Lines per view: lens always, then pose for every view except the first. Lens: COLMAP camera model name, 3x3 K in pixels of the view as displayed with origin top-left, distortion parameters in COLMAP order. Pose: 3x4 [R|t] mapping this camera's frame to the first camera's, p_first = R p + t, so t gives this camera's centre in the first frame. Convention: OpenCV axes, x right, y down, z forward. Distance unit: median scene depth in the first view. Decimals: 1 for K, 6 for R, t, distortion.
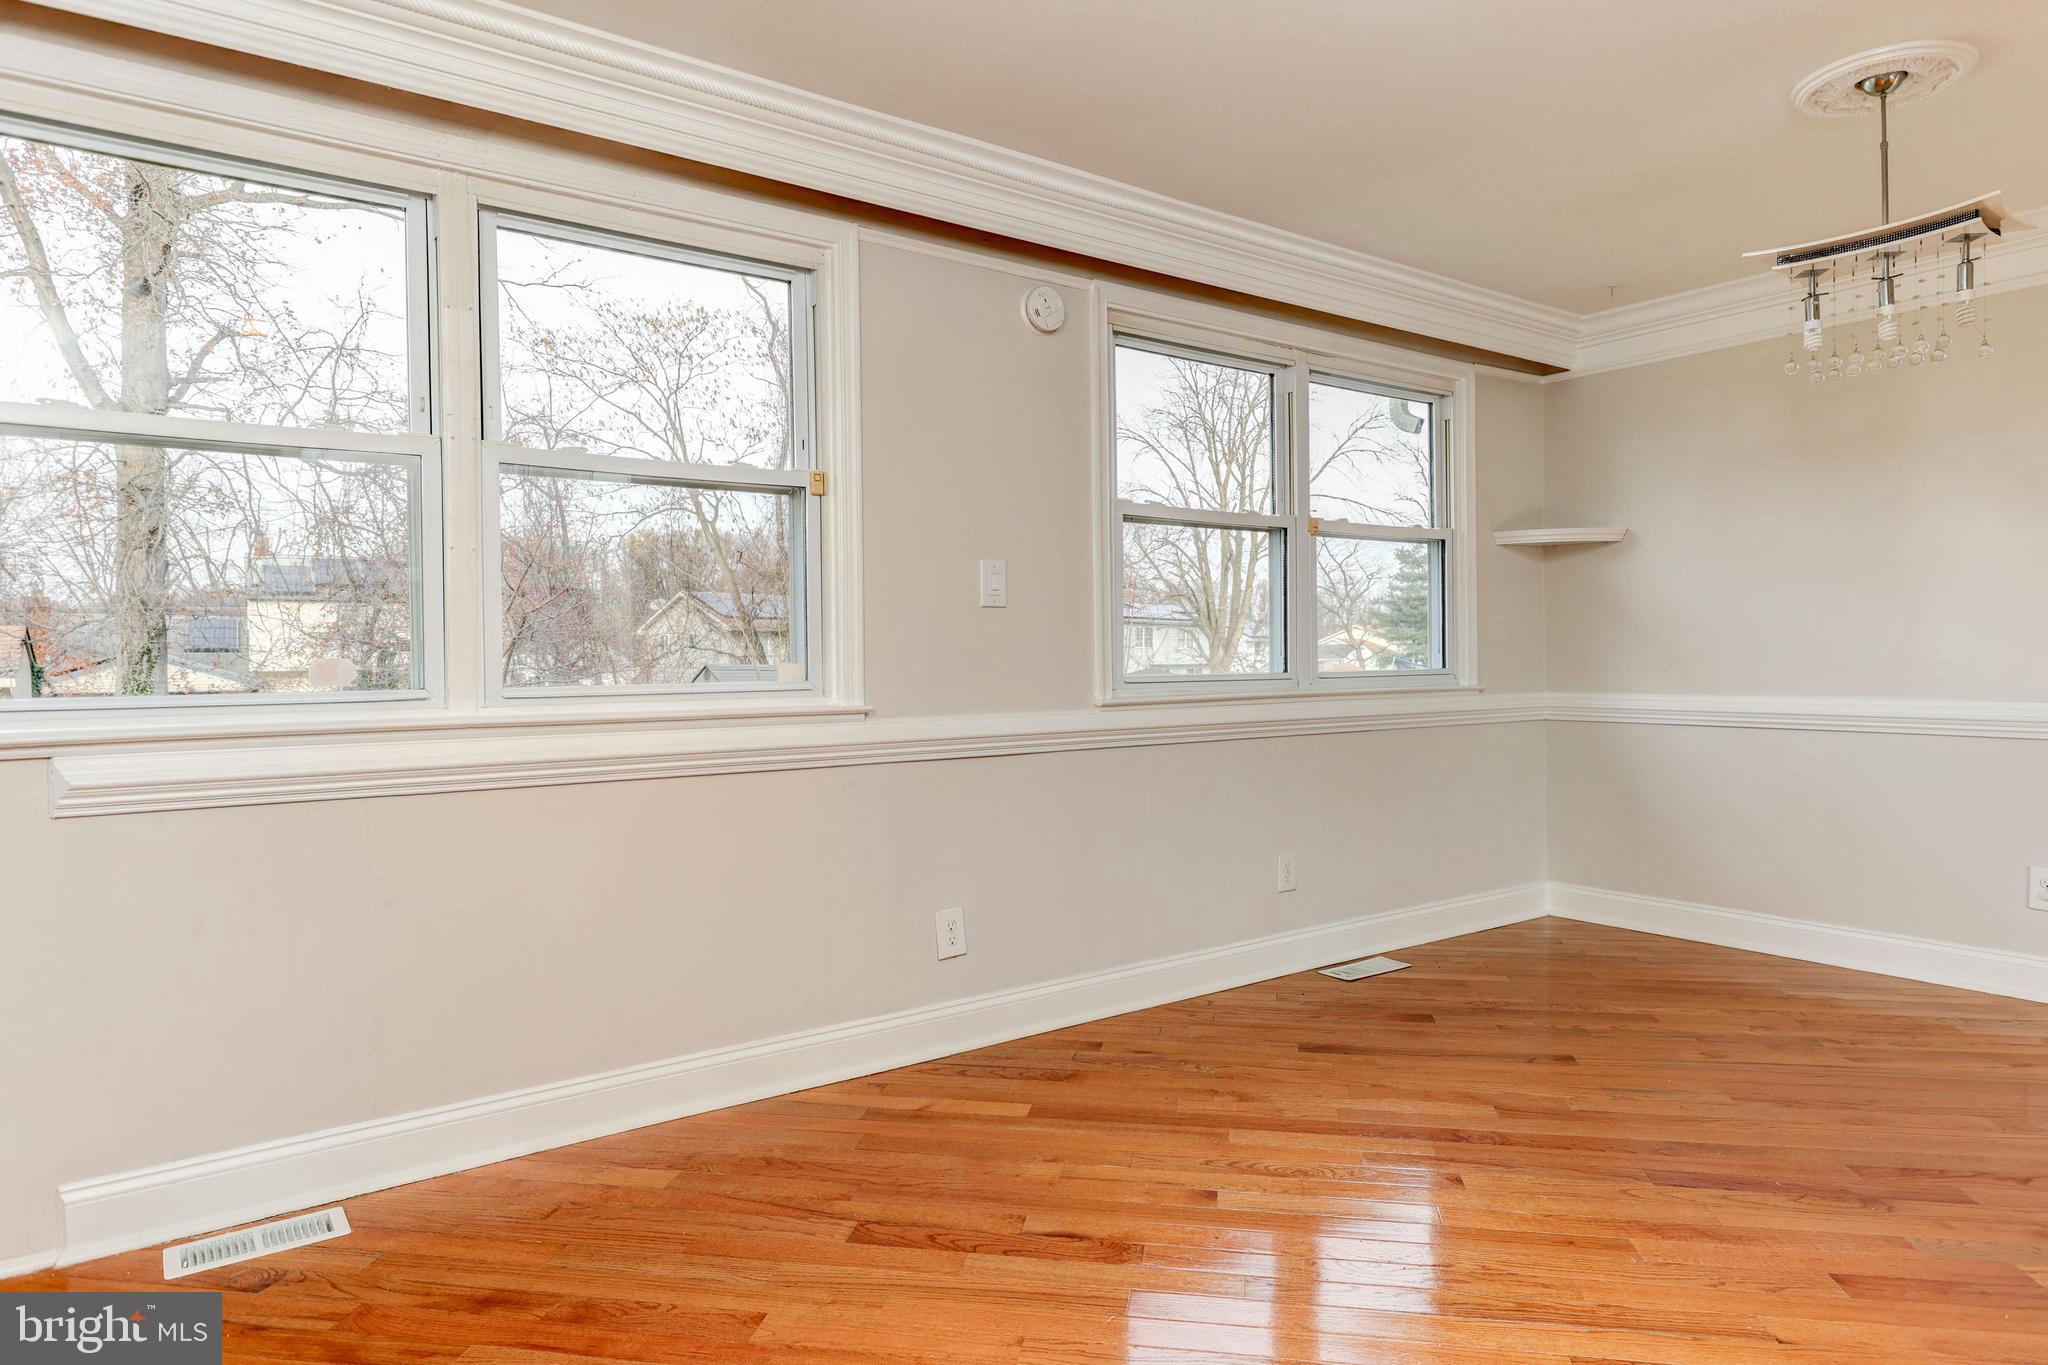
lens RADIAL K [[1207.4, 0, 1026.9], [0, 1207.4, 669.0], [0, 0, 1]] dist [0.010584, -0.008449]
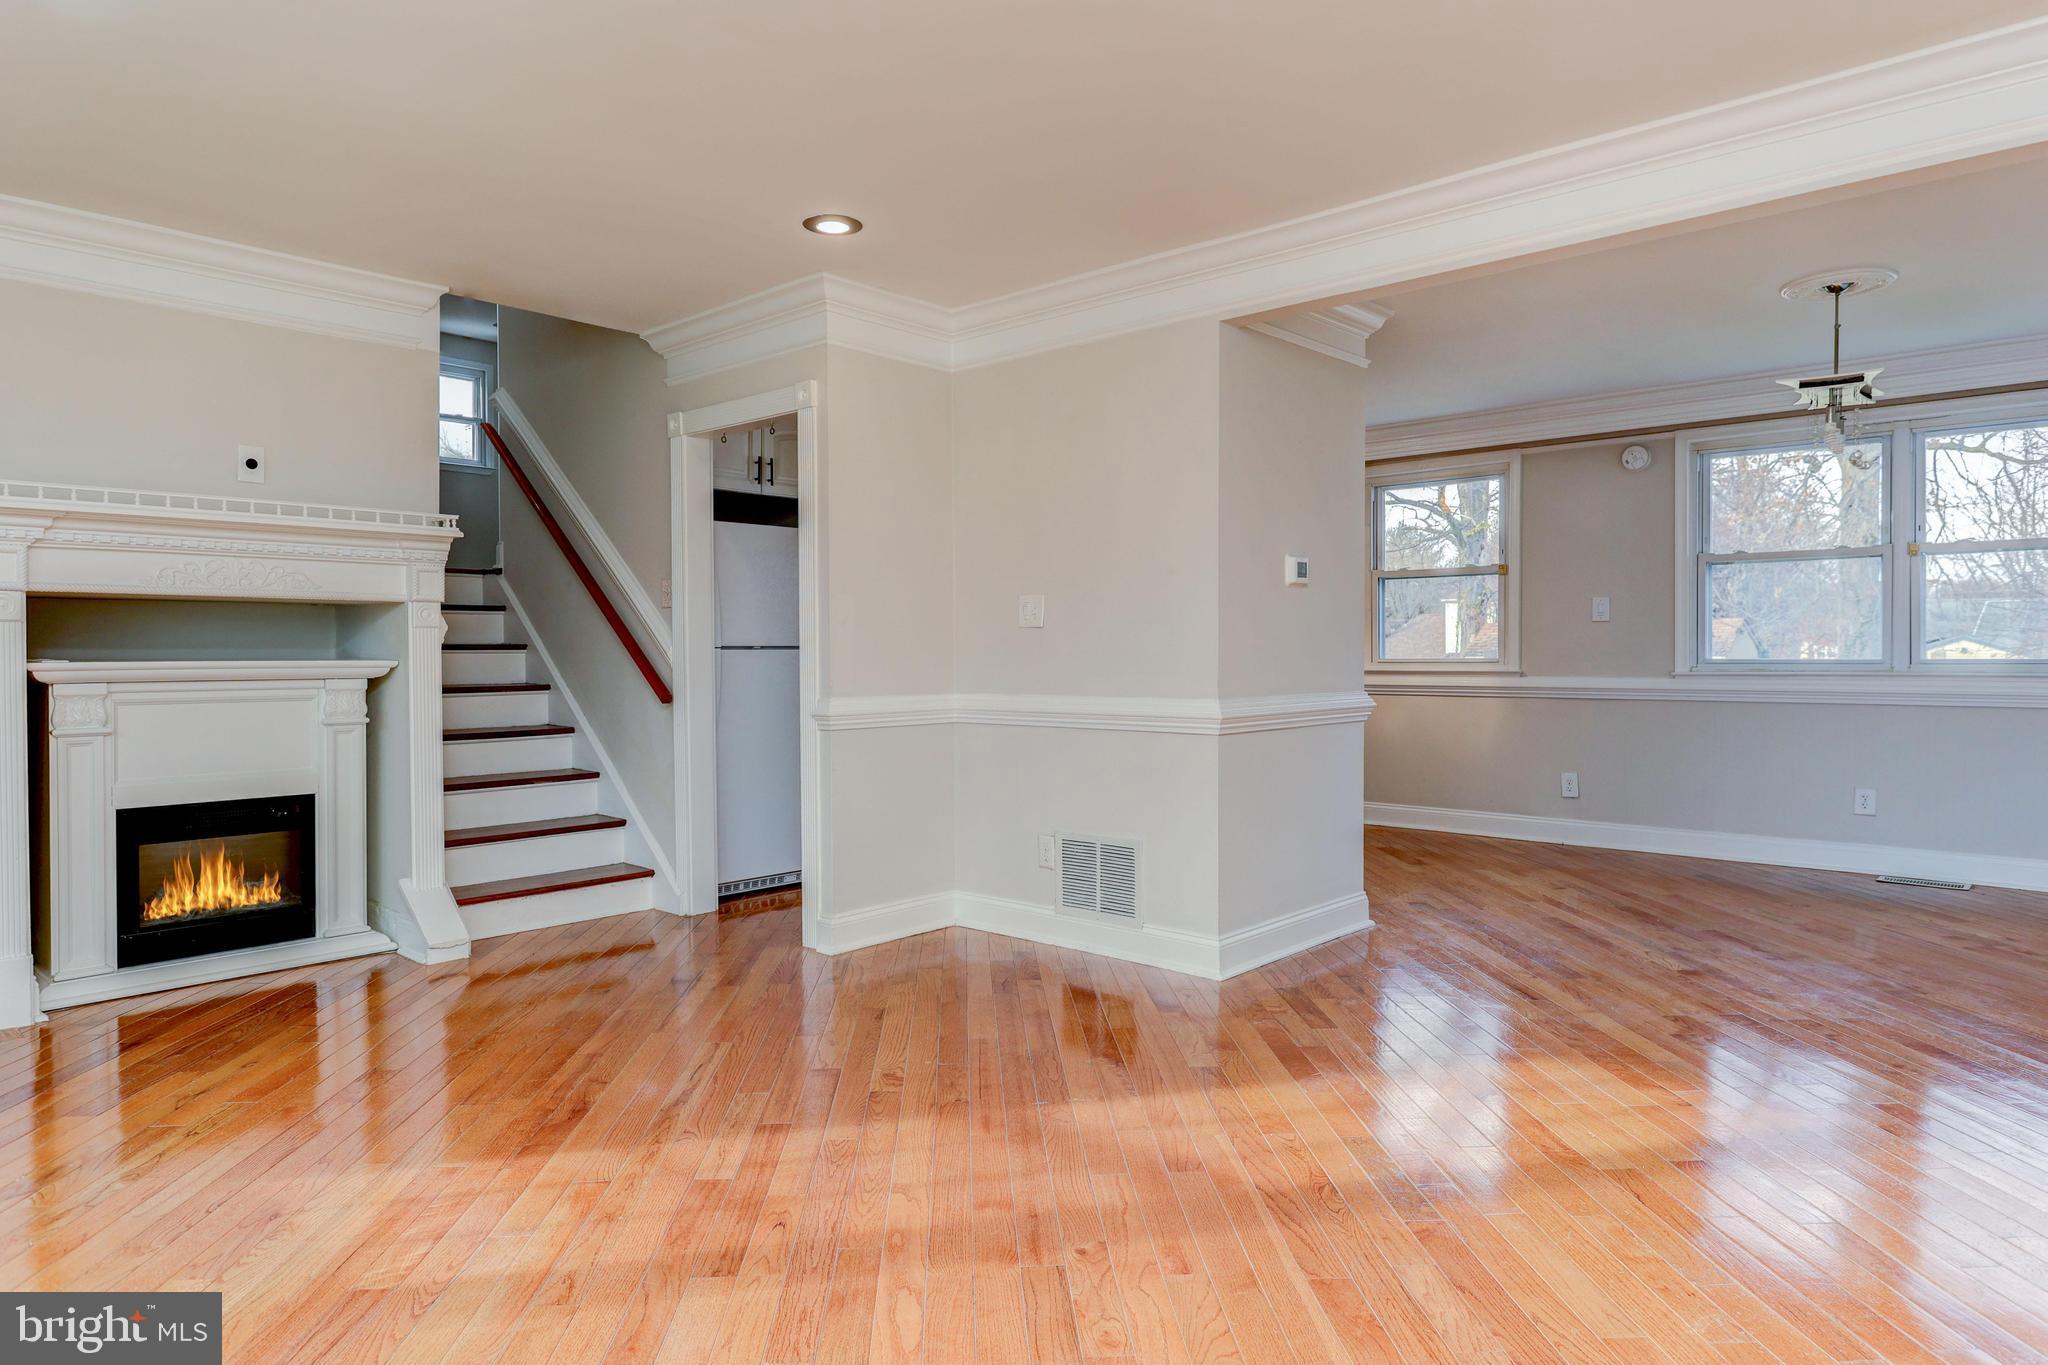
lens RADIAL K [[1207.4, 0, 1056.1], [0, 1207.4, 660.2], [0, 0, 1]] dist [0.010584, -0.008449]
pose [[0.231561, 0.013190, -0.972731, 0.272994], [-0.006121, 0.999908, 0.012102, -0.001486], [0.972801, 0.003151, 0.231621, -0.047975]]
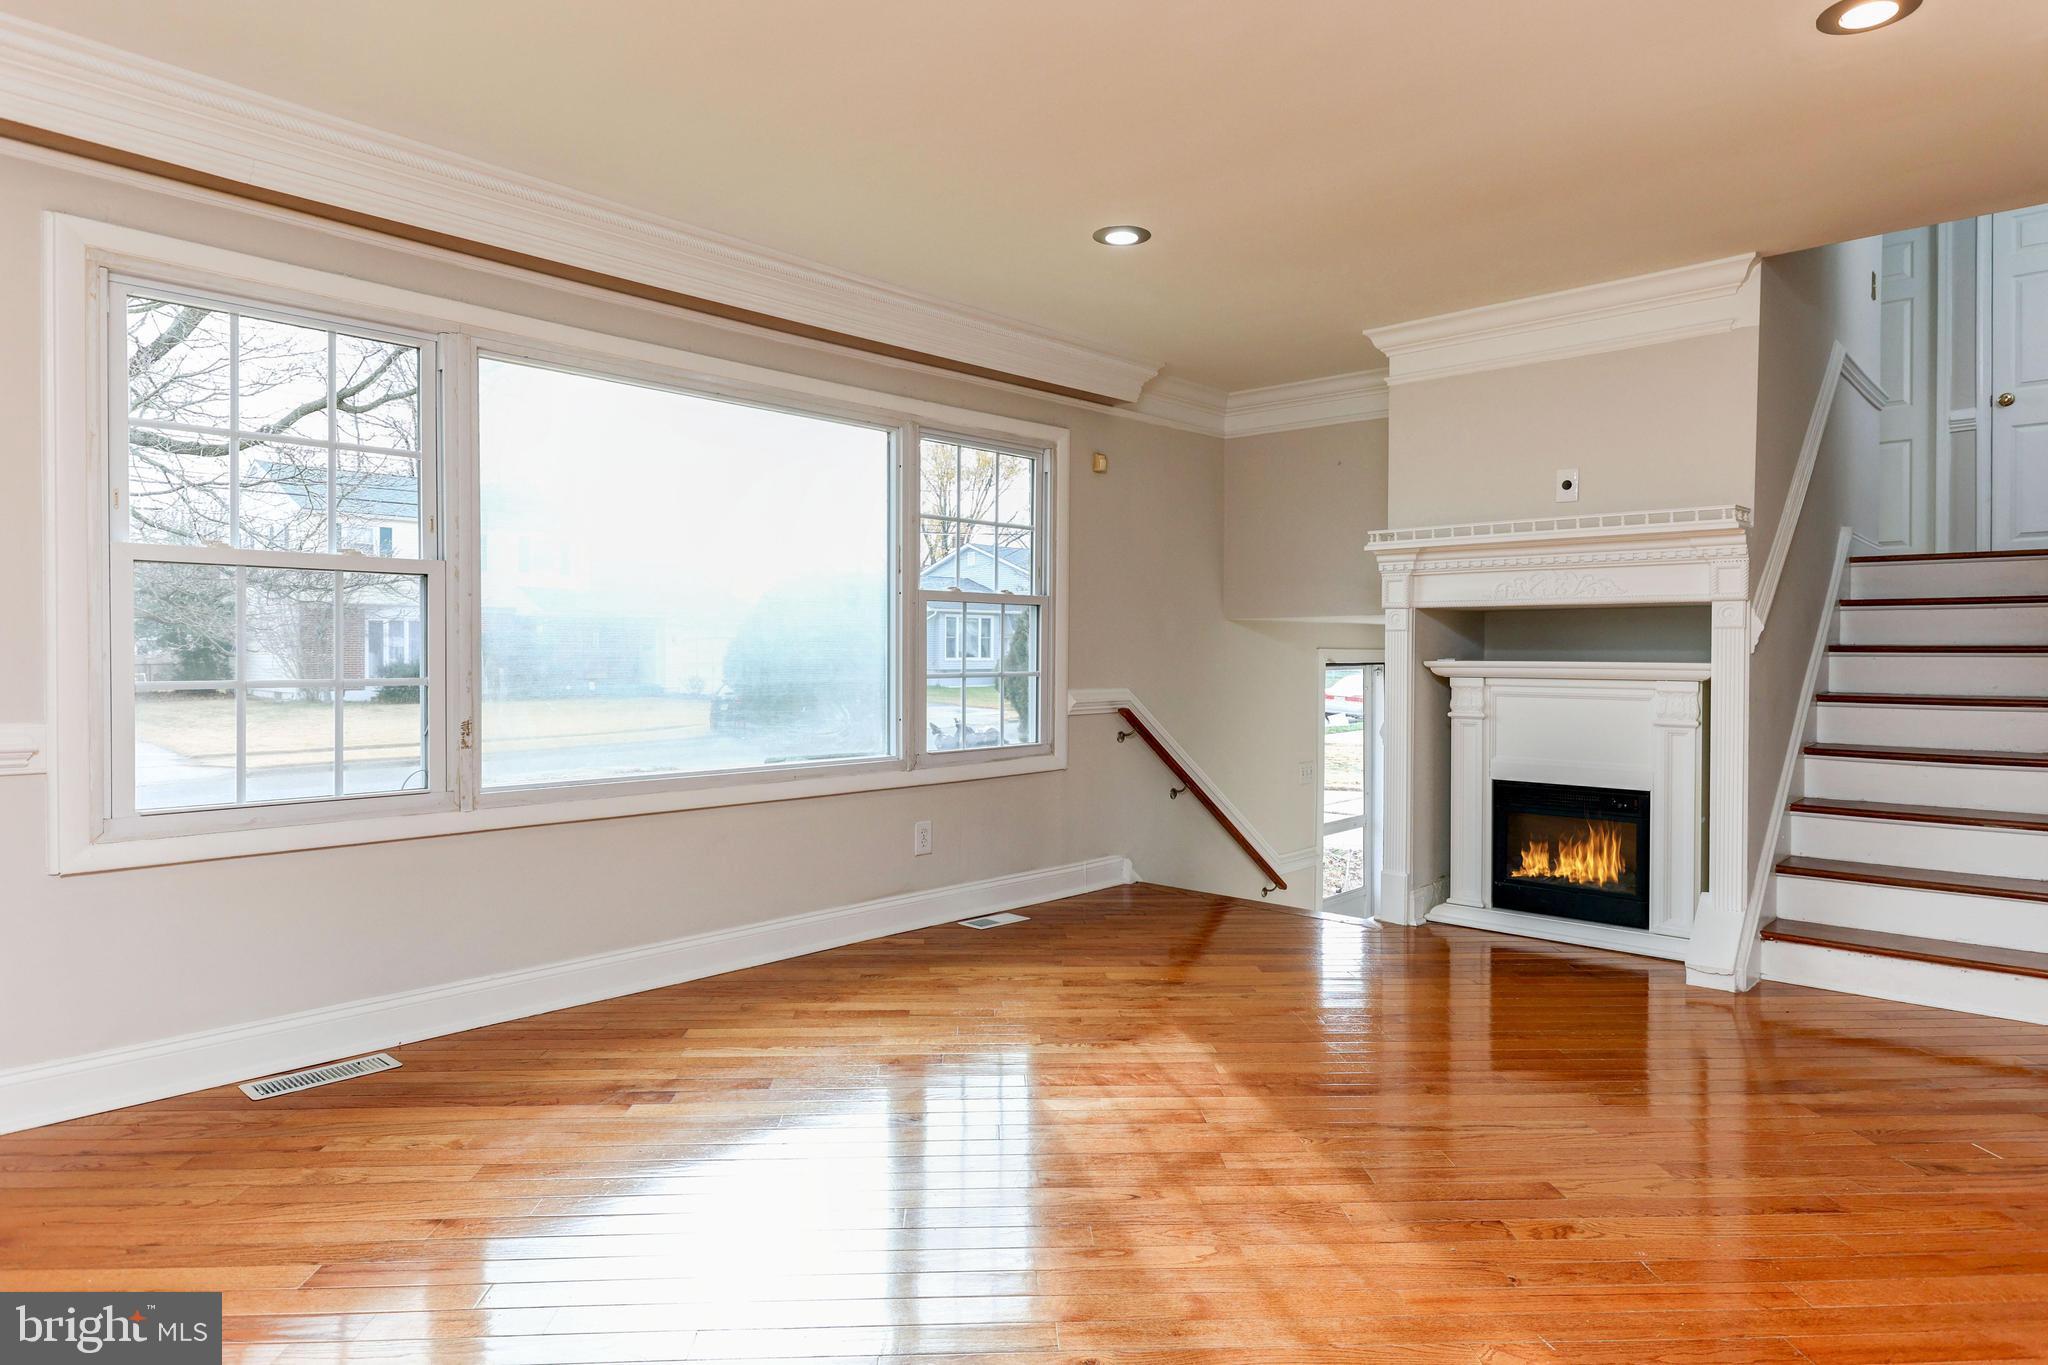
lens RADIAL K [[1207.4, 0, 991.4], [0, 1207.4, 661.3], [0, 0, 1]] dist [0.010584, -0.008449]
pose [[-0.982302, 0.006645, -0.187187, 0.197008], [0.003467, 0.999844, 0.017300, -0.002358], [0.187272, 0.016345, -0.982172, 0.063406]]
